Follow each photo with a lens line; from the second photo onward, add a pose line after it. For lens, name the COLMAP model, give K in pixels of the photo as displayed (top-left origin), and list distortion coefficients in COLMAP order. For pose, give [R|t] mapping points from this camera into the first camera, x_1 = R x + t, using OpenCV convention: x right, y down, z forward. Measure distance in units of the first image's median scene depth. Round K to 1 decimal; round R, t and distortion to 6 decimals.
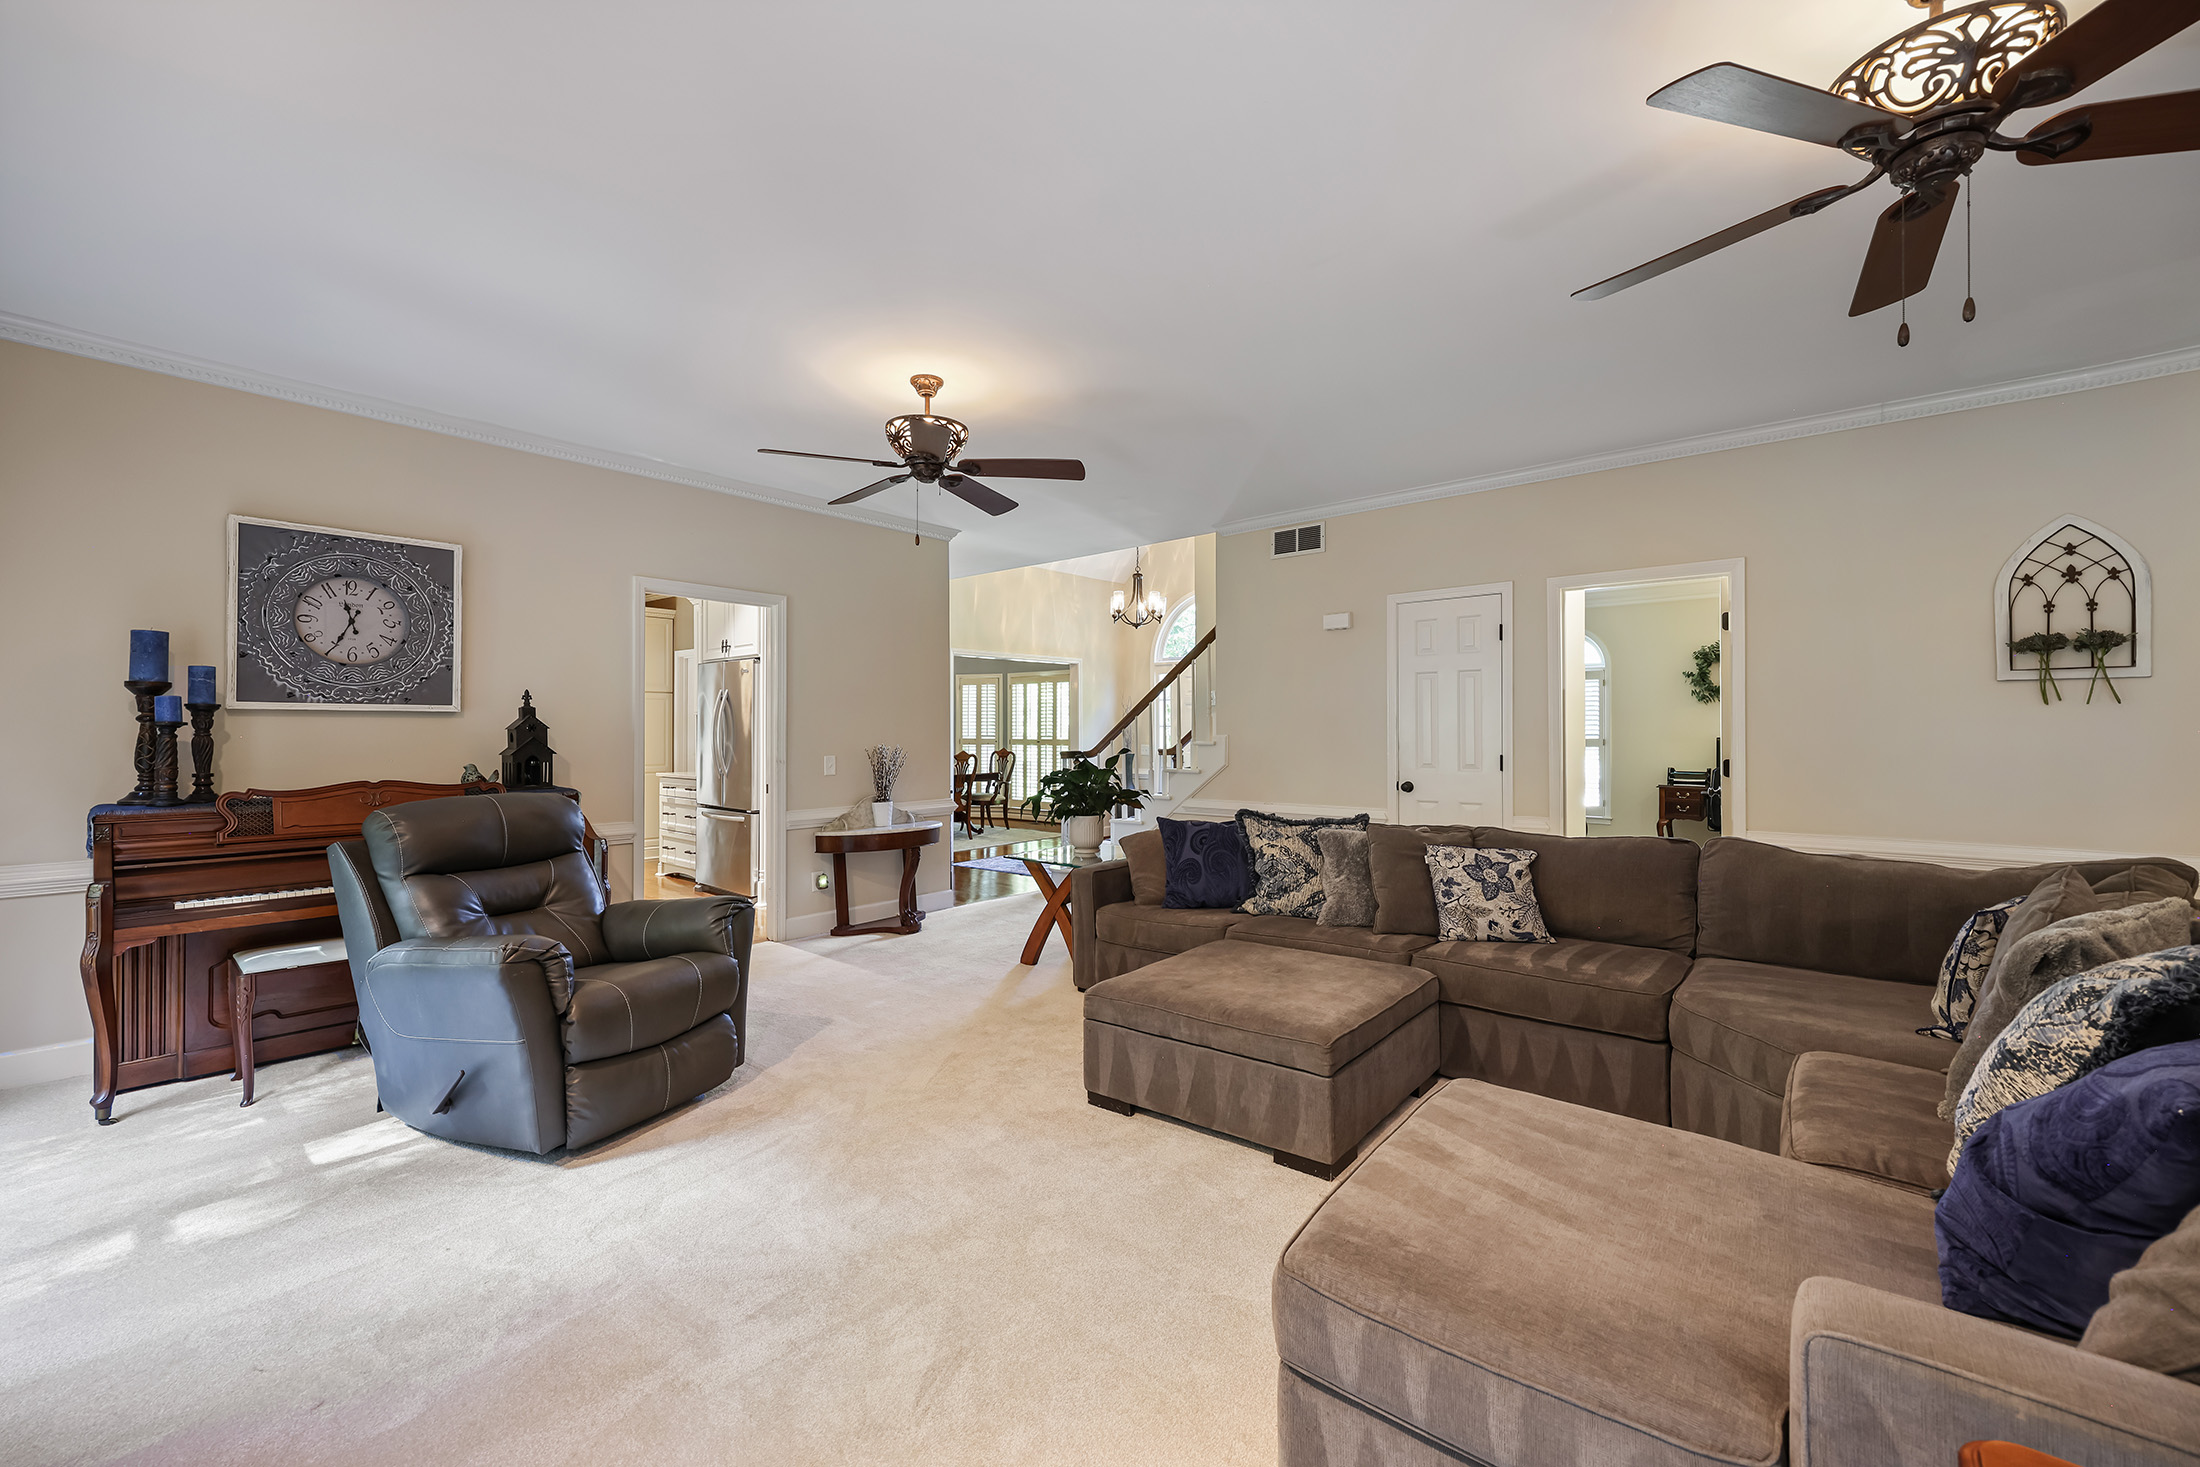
lens RADIAL K [[878.0, 0, 1107.4], [0, 878.0, 725.1], [0, 0, 1]] dist [-0.003011, -0.000215]
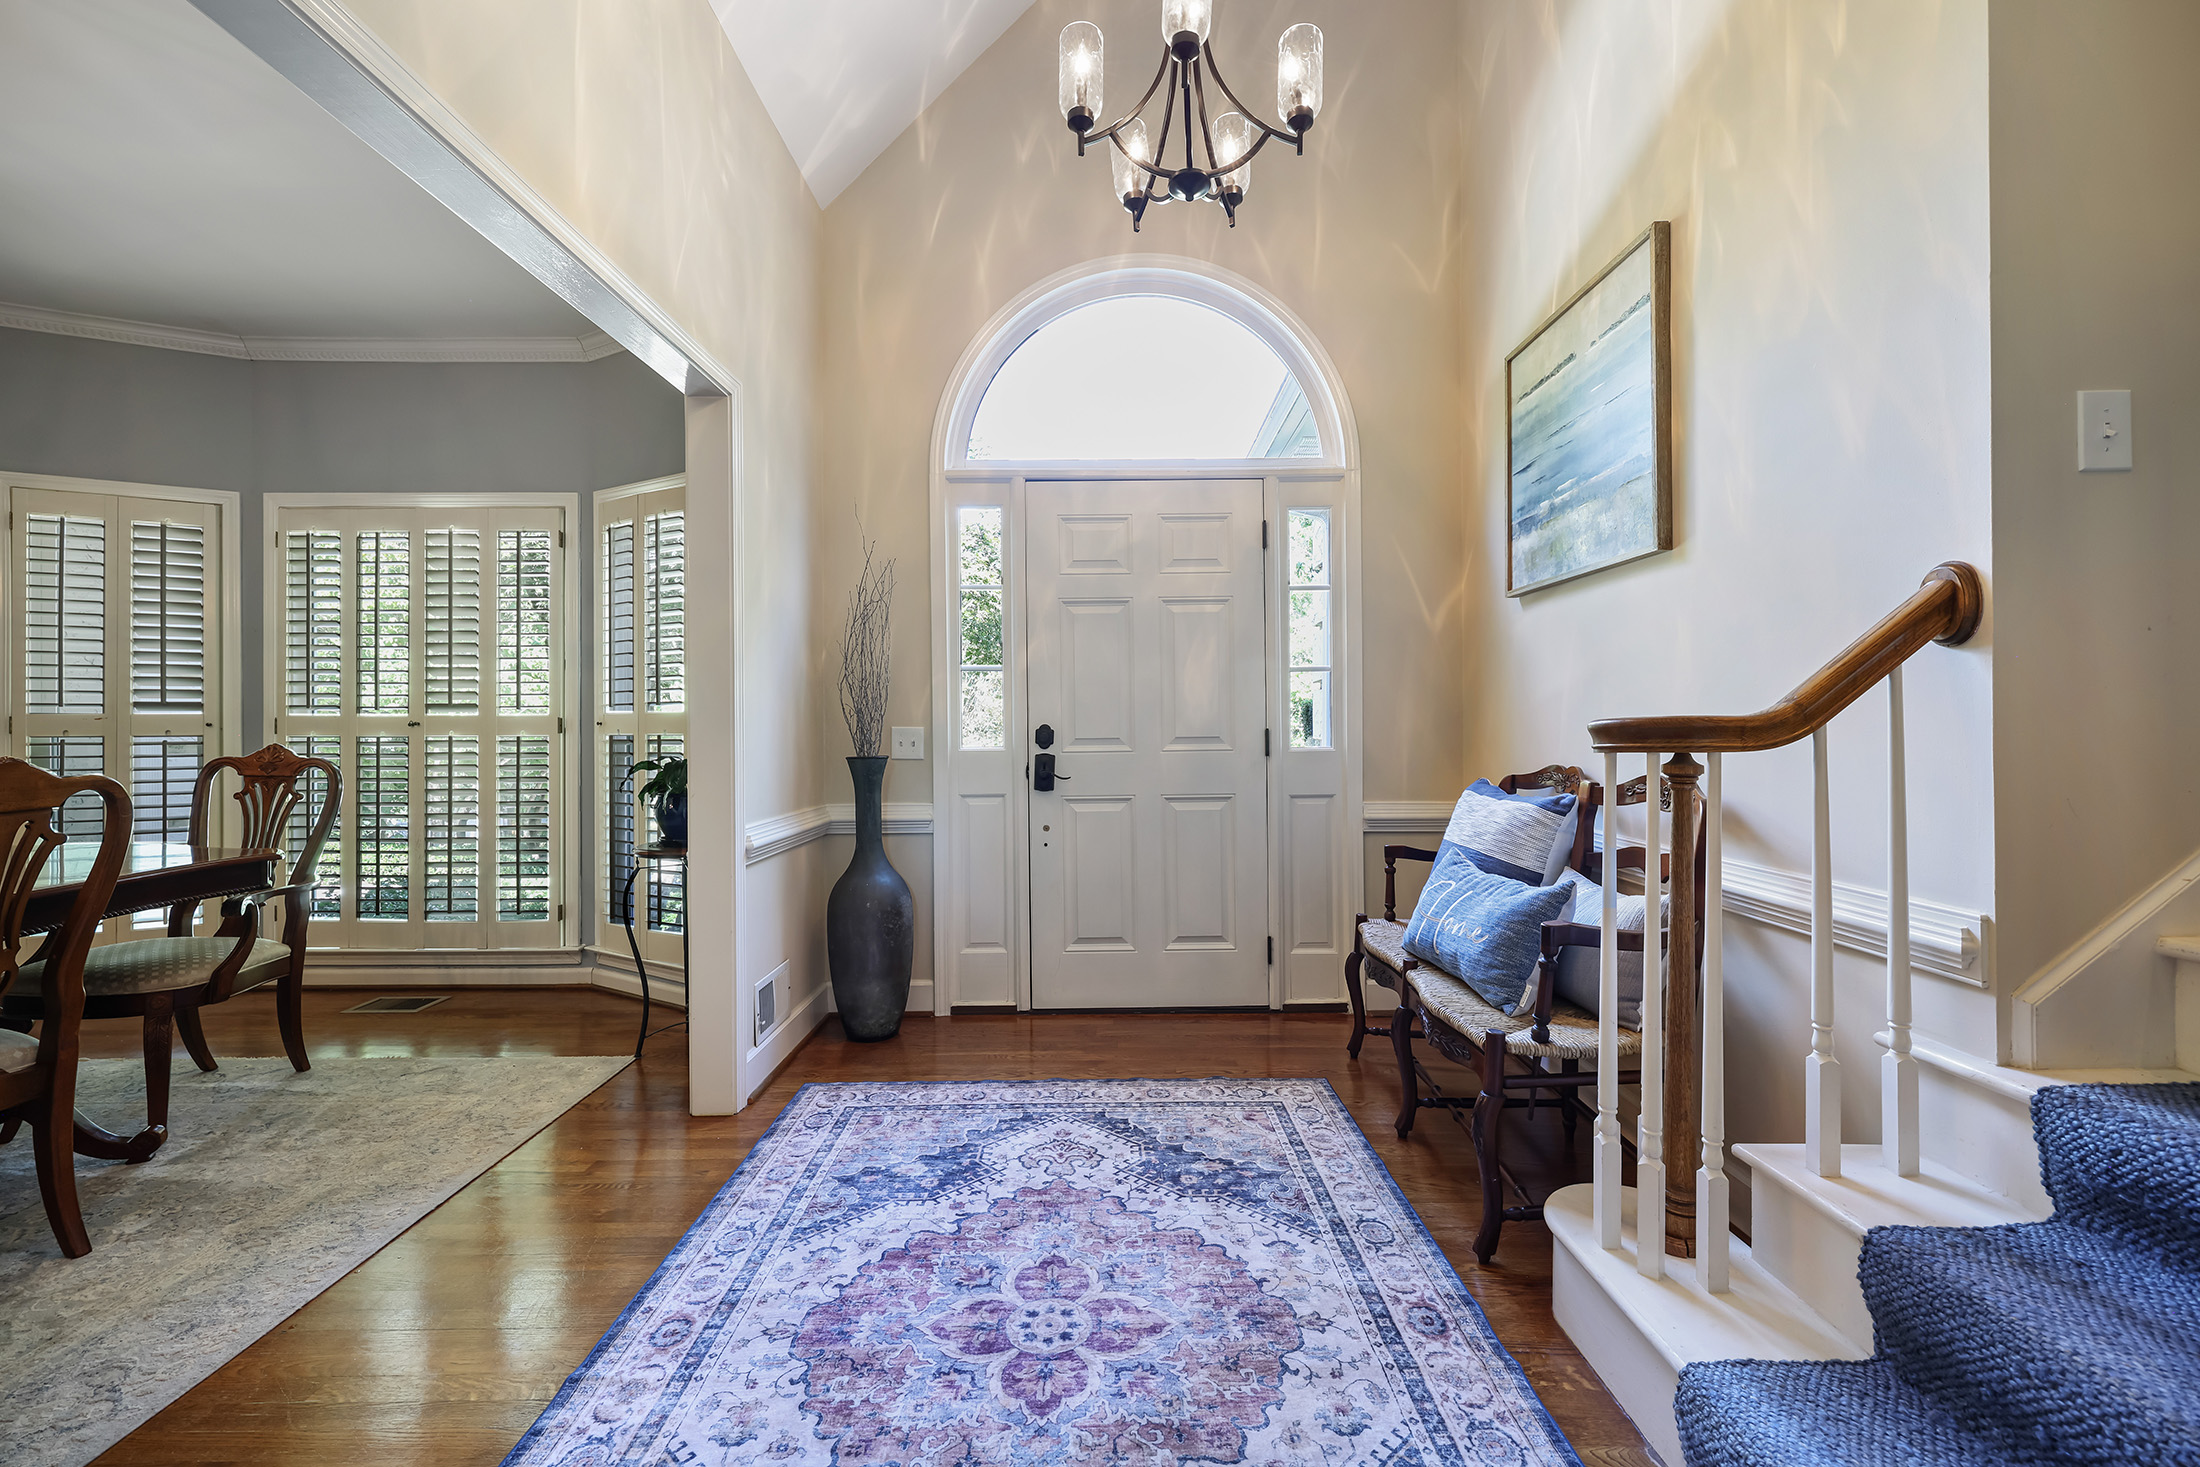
lens RADIAL K [[878.0, 0, 1109.3], [0, 878.0, 729.8], [0, 0, 1]] dist [-0.003011, -0.000215]
pose [[0.767856, -0.005863, 0.640596, -0.280713], [-0.000587, 0.999951, 0.009855, 0.056385], [-0.640623, -0.007944, 0.767815, 1.951147]]
